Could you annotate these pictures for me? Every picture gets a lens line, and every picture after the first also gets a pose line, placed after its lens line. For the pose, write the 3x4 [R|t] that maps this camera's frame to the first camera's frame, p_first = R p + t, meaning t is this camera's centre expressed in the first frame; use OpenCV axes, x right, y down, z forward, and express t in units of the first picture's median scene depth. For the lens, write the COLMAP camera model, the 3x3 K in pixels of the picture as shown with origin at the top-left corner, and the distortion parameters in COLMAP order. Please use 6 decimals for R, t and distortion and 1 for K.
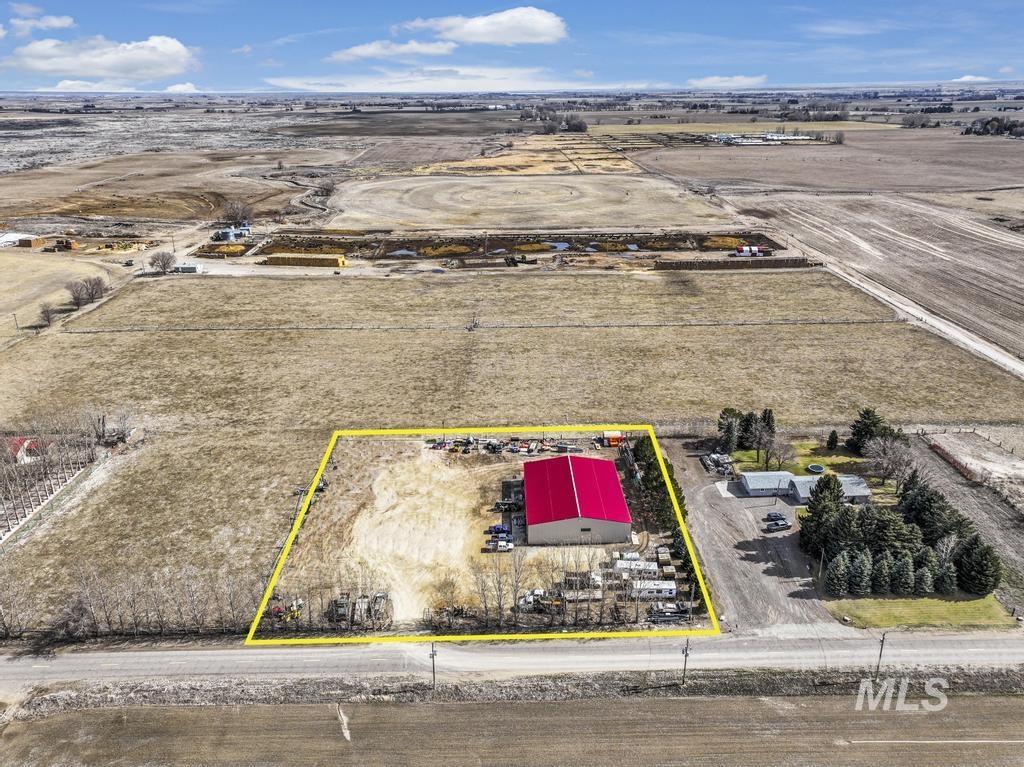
lens RADIAL K [[718.2, 0, 514.1], [0, 718.2, 413.8], [0, 0, 1]] dist [0.003491, 0.010429]
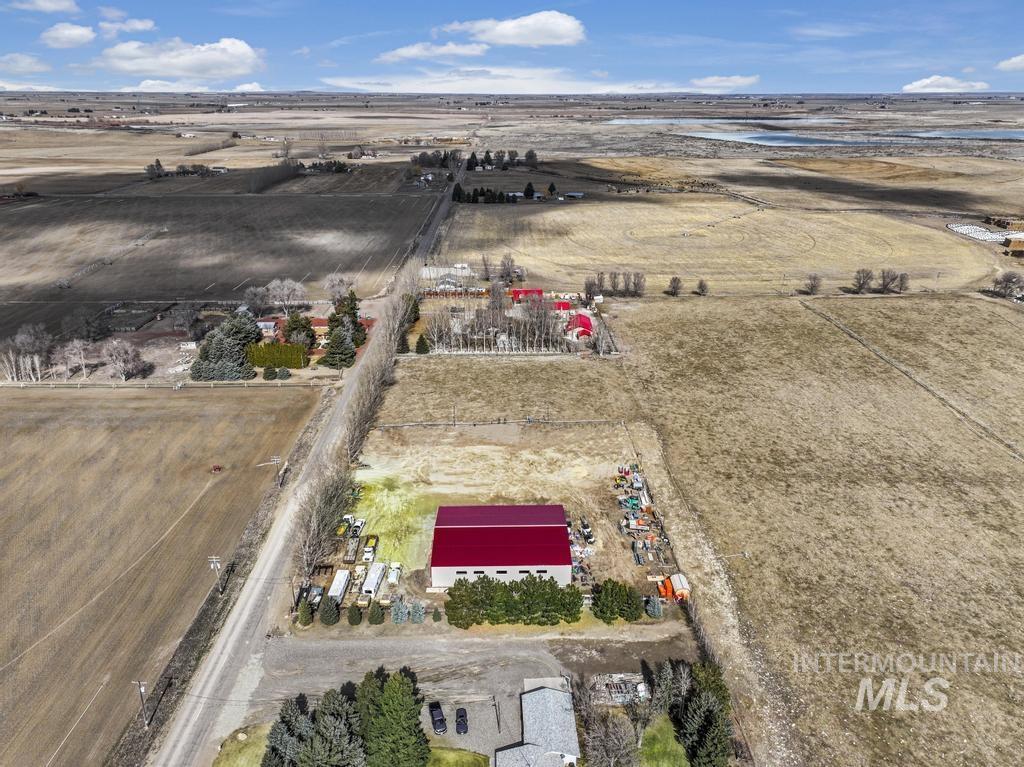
lens RADIAL K [[718.2, 0, 514.2], [0, 718.2, 386.5], [0, 0, 1]] dist [0.003491, 0.010429]
pose [[0.005502, 0.388899, -0.921264, 0.548145], [-0.413478, 0.839719, 0.352007, -0.243473], [0.910498, 0.378985, 0.165421, 0.508070]]
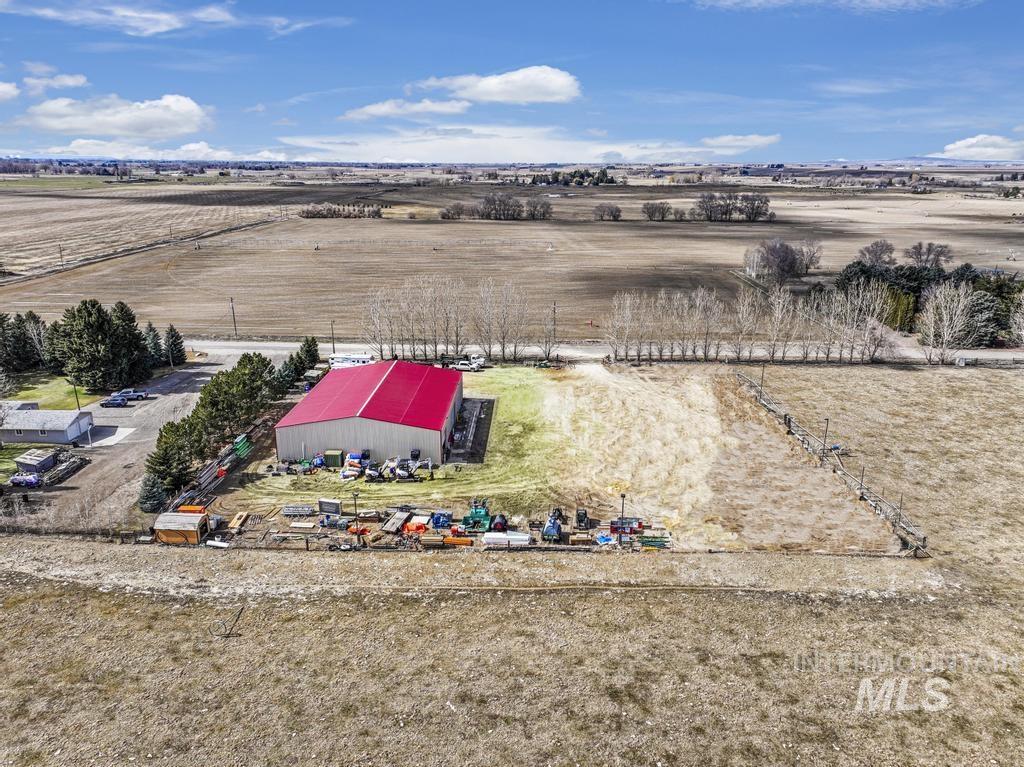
lens RADIAL K [[718.2, 0, 514.7], [0, 718.2, 376.0], [0, 0, 1]] dist [0.003491, 0.010429]
pose [[-0.998909, -0.009135, 0.045791, -0.045117], [0.023001, 0.757169, 0.652814, -0.213790], [-0.040635, 0.653156, -0.756133, 0.949142]]
